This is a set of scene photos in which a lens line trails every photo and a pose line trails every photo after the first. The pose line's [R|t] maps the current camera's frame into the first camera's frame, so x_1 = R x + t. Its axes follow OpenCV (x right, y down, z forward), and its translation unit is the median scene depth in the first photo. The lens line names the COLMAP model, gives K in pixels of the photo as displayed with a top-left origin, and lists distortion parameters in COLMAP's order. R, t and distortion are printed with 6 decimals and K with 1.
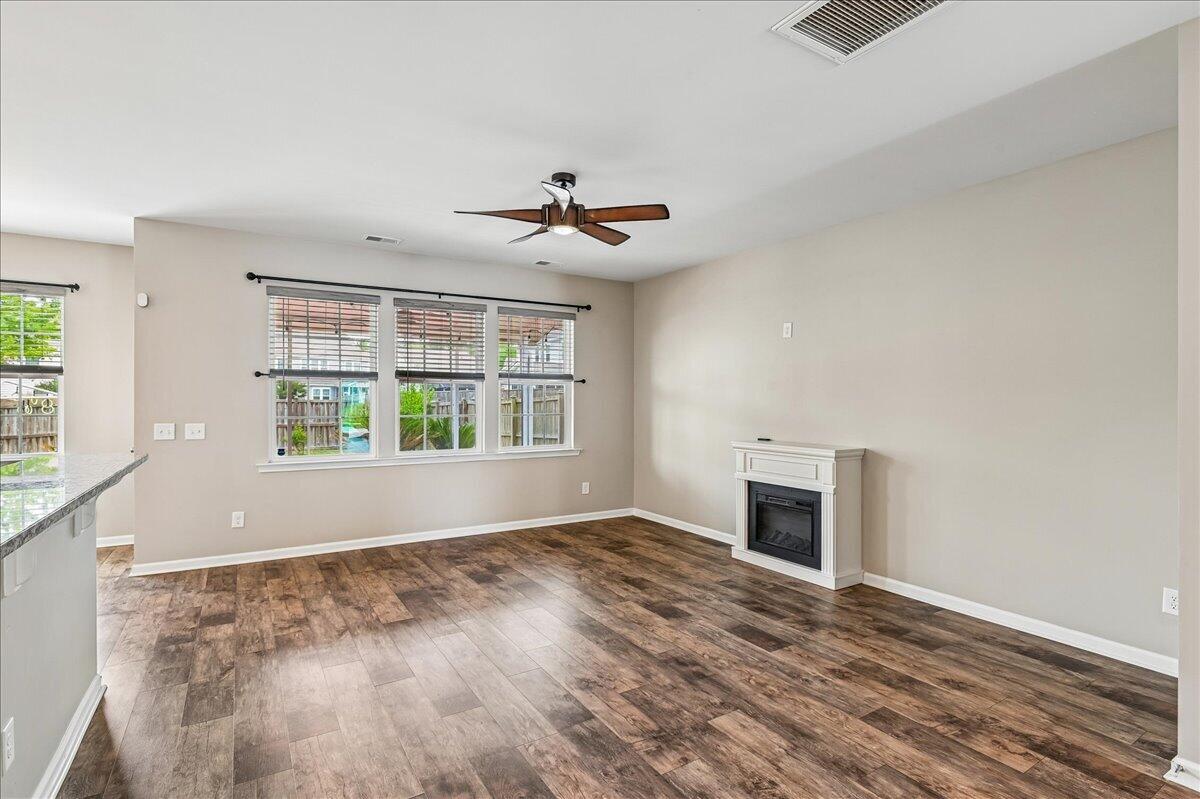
lens RADIAL K [[576.8, 0, 603.4], [0, 576.8, 400.5], [0, 0, 1]] dist [-0.014715, 0.000423]
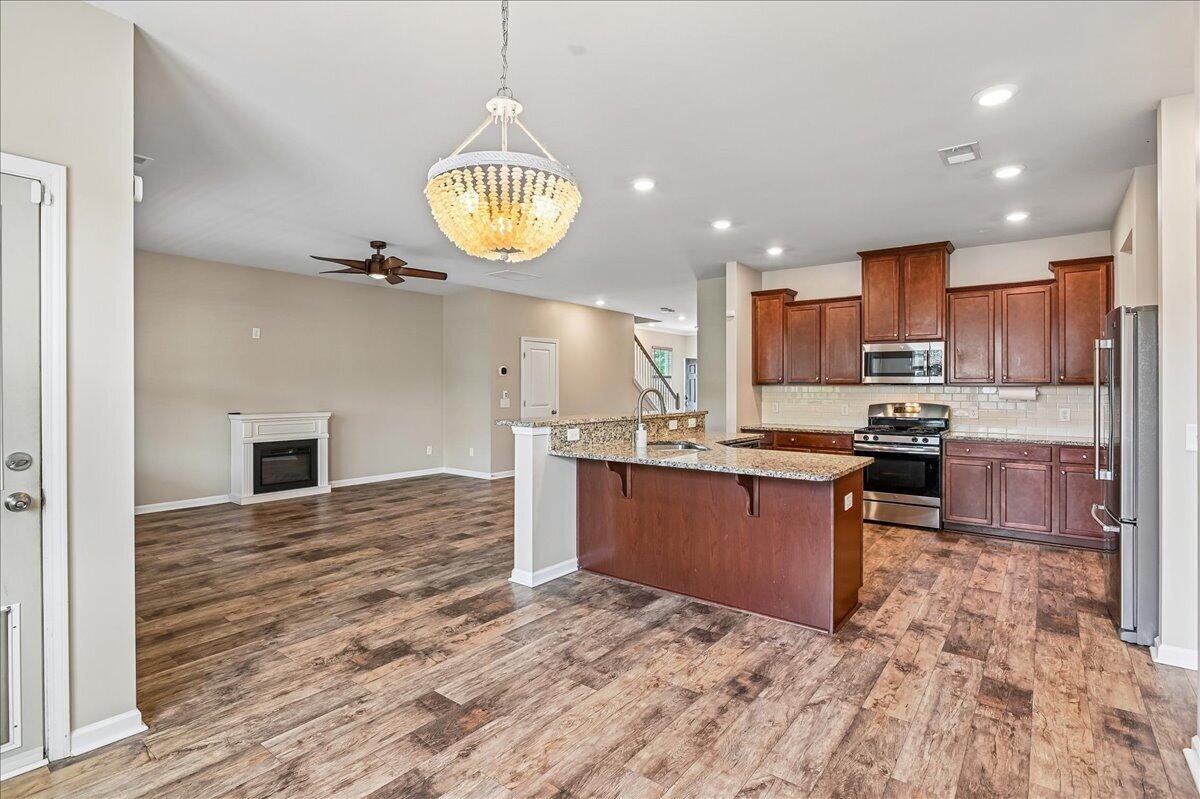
lens RADIAL K [[576.8, 0, 596.1], [0, 576.8, 391.6], [0, 0, 1]] dist [-0.014715, 0.000423]
pose [[-0.335186, -0.013374, 0.942057, -1.518843], [-0.001134, 0.999904, 0.013791, -0.000315], [-0.942151, 0.003554, -0.335169, 0.833265]]
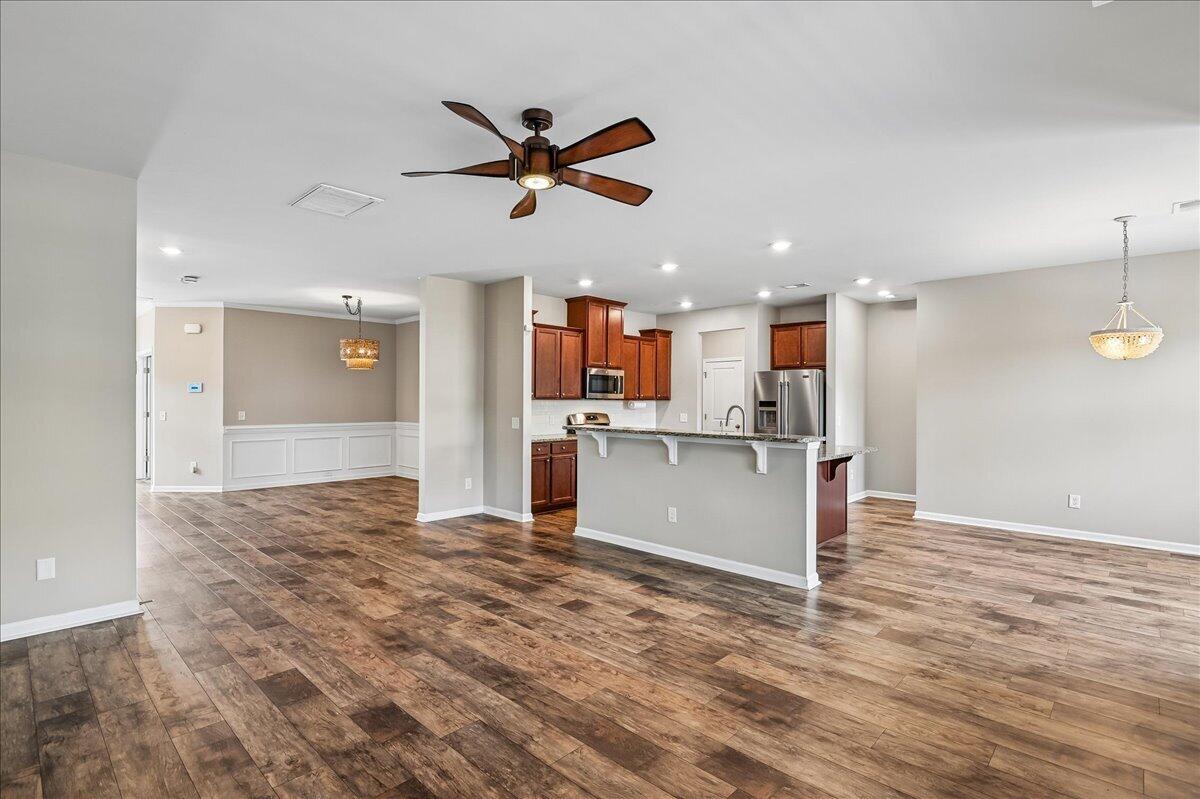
lens RADIAL K [[576.8, 0, 597.4], [0, 576.8, 398.9], [0, 0, 1]] dist [-0.014715, 0.000423]
pose [[-0.970614, -0.010265, -0.240422, 0.032750], [-0.010998, 0.999938, 0.001705, -0.003933], [0.240390, 0.004299, -0.970667, 1.532958]]
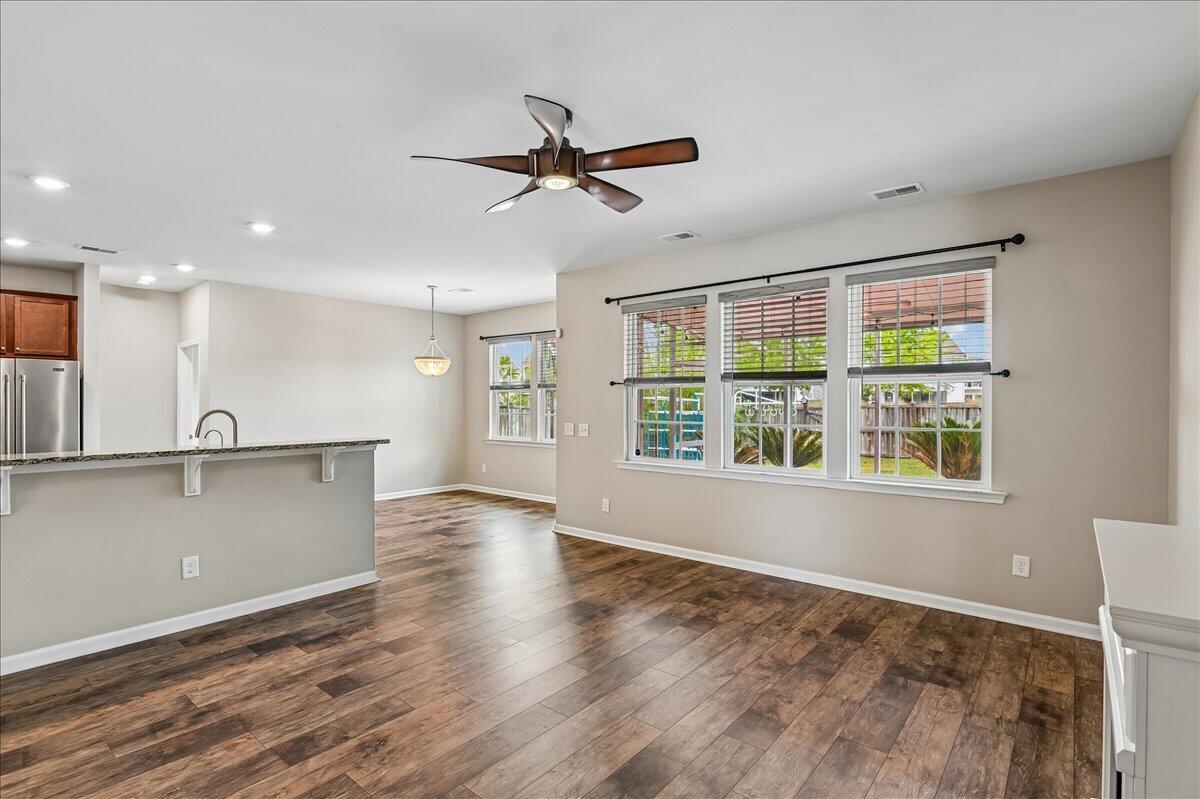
lens RADIAL K [[576.8, 0, 600.8], [0, 576.8, 403.7], [0, 0, 1]] dist [-0.014715, 0.000423]
pose [[0.310808, -0.000941, -0.950472, 0.580747], [-0.002635, 0.999995, -0.001852, -0.002383], [0.950469, 0.003080, 0.310804, 0.707111]]
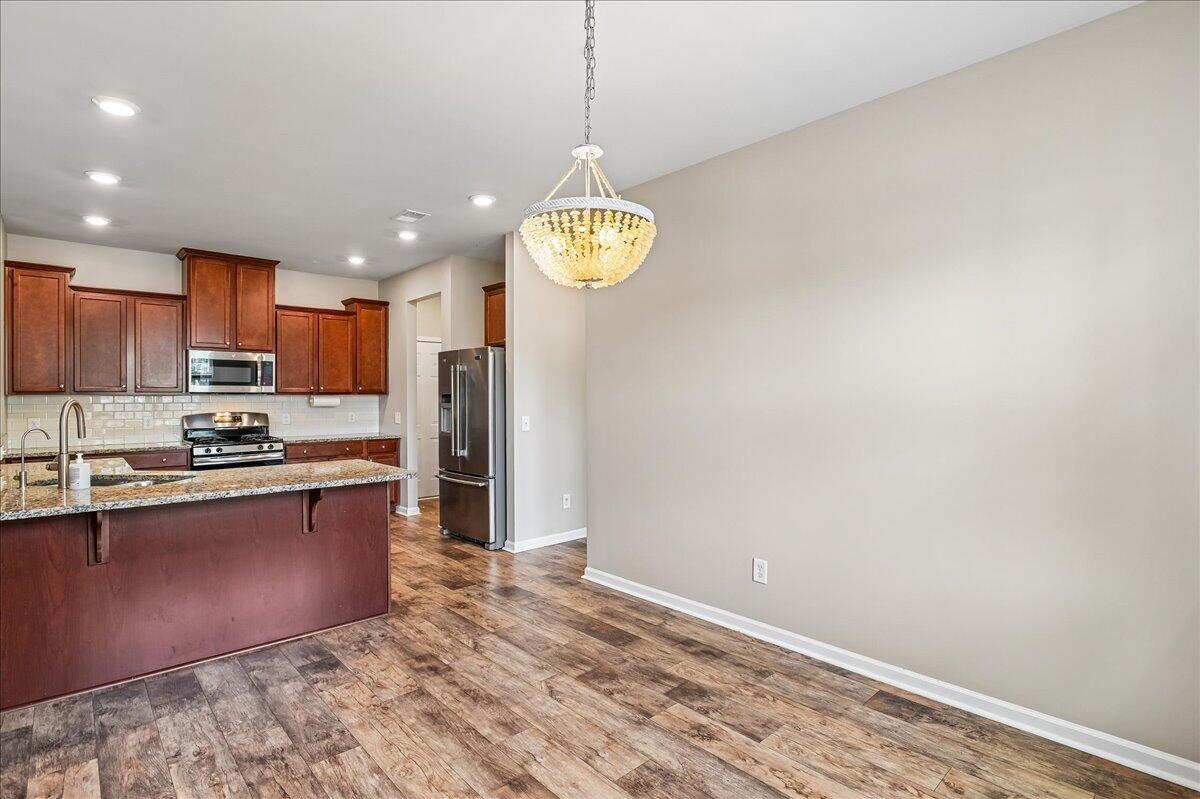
lens RADIAL K [[576.8, 0, 603.8], [0, 576.8, 410.6], [0, 0, 1]] dist [-0.014715, 0.000423]
pose [[-0.982740, 0.000398, -0.184990, -1.073423], [-0.004998, 0.999576, 0.028701, -0.002721], [0.184923, 0.029131, -0.982321, 1.184859]]
